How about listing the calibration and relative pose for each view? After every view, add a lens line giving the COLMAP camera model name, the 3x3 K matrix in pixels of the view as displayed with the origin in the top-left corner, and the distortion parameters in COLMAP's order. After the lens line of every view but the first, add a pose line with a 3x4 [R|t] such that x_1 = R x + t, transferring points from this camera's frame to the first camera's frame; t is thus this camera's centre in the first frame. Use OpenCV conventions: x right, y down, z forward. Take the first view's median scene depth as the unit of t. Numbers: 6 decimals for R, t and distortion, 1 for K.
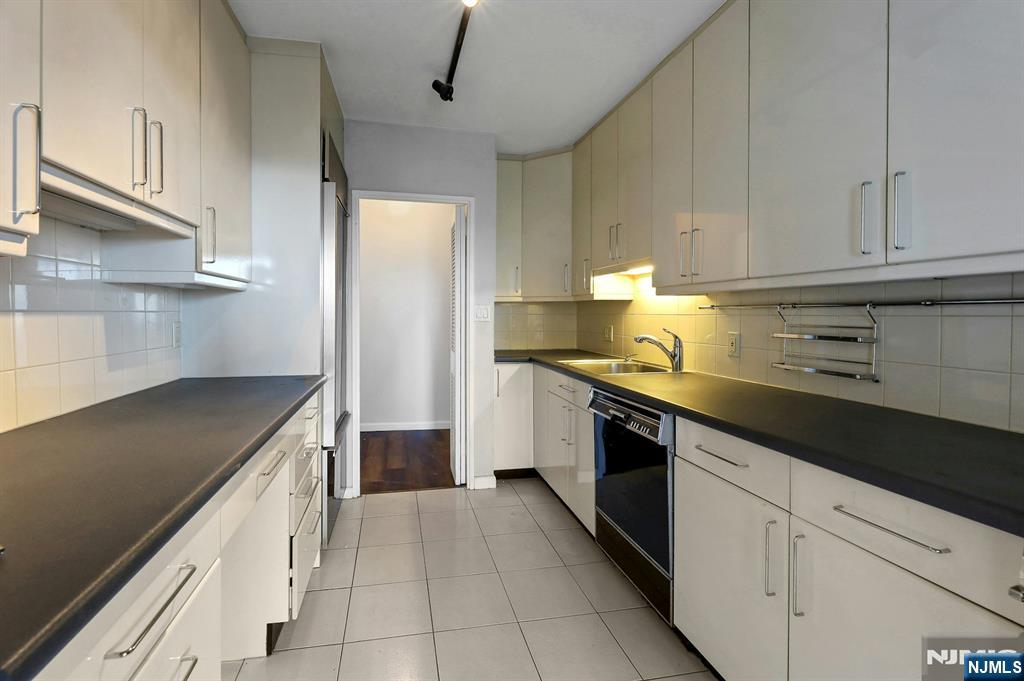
lens RADIAL K [[554.4, 0, 507.7], [0, 554.4, 319.4], [0, 0, 1]] dist [-0.001834, -0.001037]
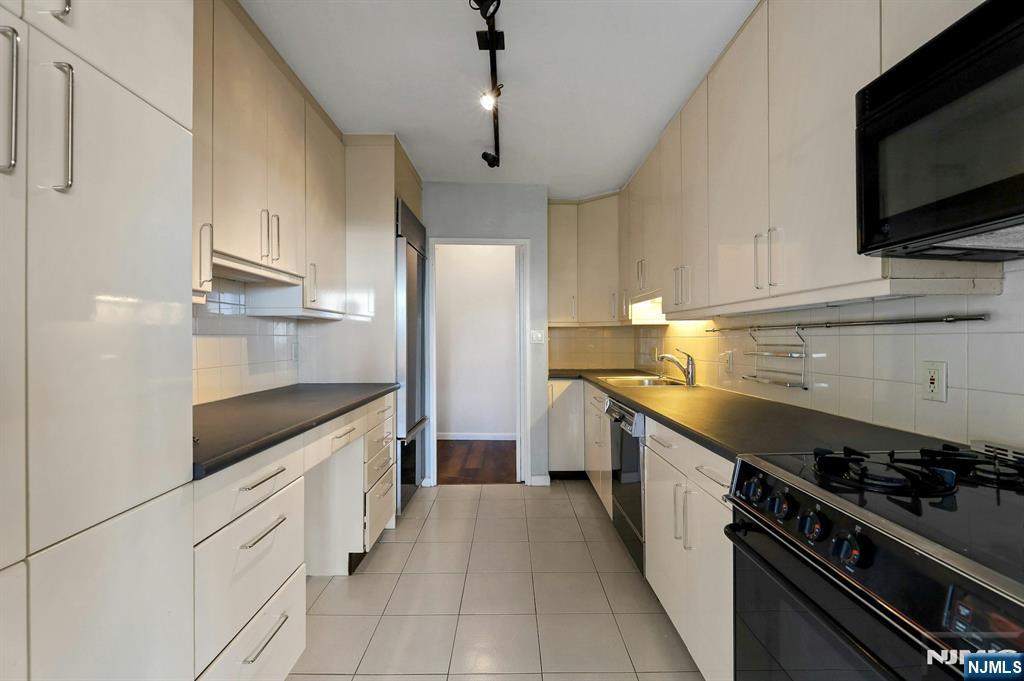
lens RADIAL K [[538.9, 0, 512.0], [0, 538.9, 340.5], [0, 0, 1]] dist [0.002112, 0.000408]
pose [[0.982962, -0.002603, -0.183789, 0.159981], [0.001206, 0.999970, -0.007713, 0.008209], [0.183804, 0.007360, 0.982935, -0.199191]]
